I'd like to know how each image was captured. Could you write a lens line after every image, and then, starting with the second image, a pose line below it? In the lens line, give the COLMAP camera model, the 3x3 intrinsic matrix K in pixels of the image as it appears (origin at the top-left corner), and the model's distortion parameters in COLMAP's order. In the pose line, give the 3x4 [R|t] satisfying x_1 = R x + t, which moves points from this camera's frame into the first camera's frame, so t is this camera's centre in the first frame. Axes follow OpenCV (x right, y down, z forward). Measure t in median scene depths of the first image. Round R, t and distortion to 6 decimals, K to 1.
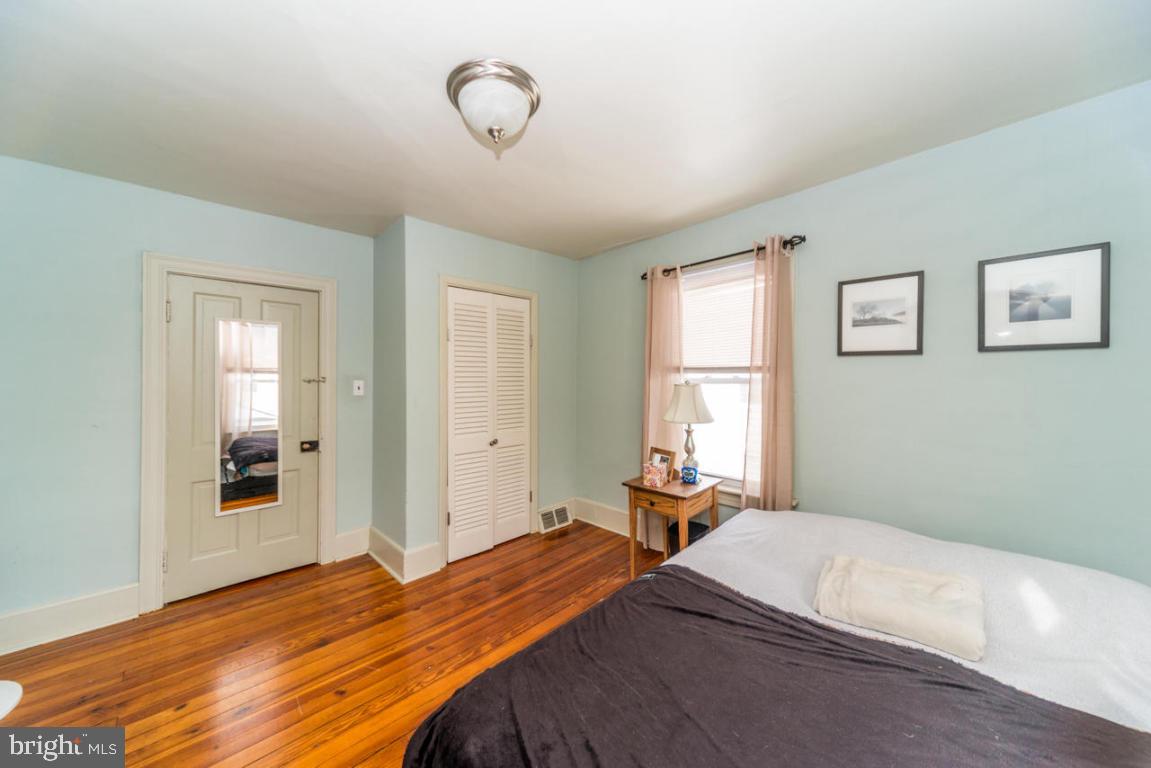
lens RADIAL K [[399.9, 0, 580.0], [0, 399.9, 377.9], [0, 0, 1]] dist [0.002826, -0.002413]
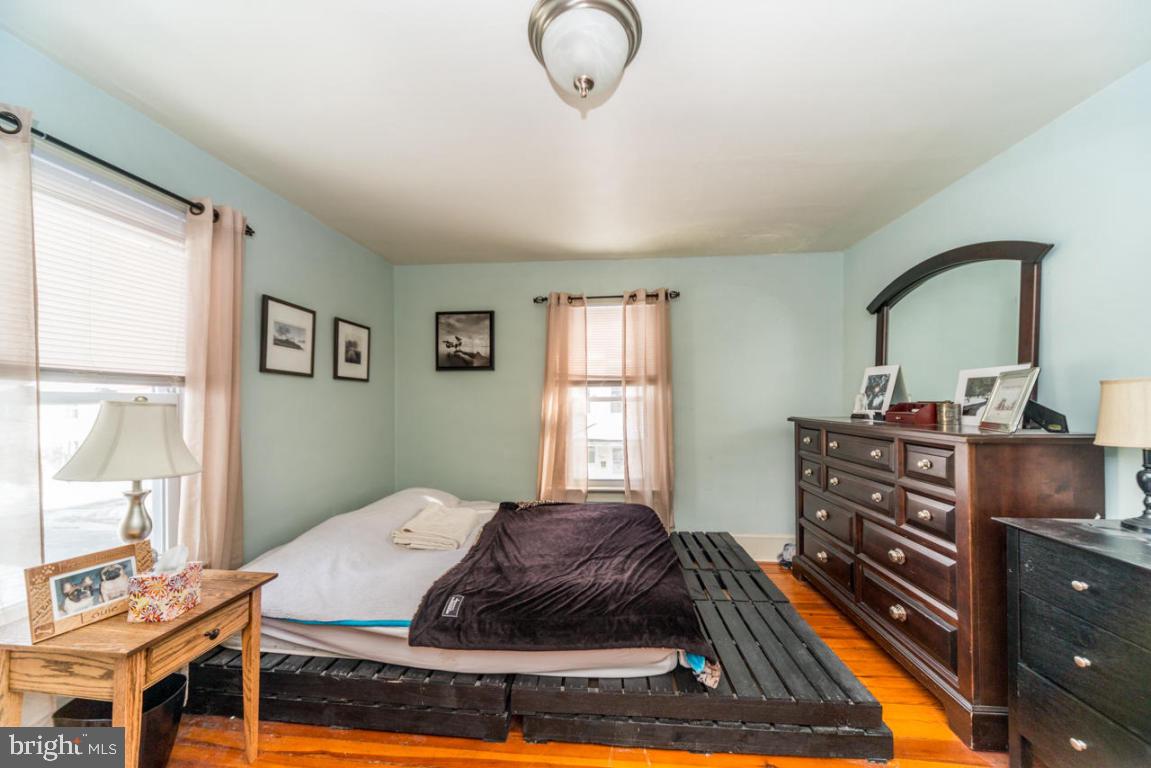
lens RADIAL K [[399.9, 0, 581.2], [0, 399.9, 402.2], [0, 0, 1]] dist [0.002826, -0.002413]
pose [[-0.661347, 0.003623, 0.750072, -0.575883], [0.001870, 0.999993, -0.003181, 0.020196], [-0.750078, -0.000701, -0.661349, 1.093605]]
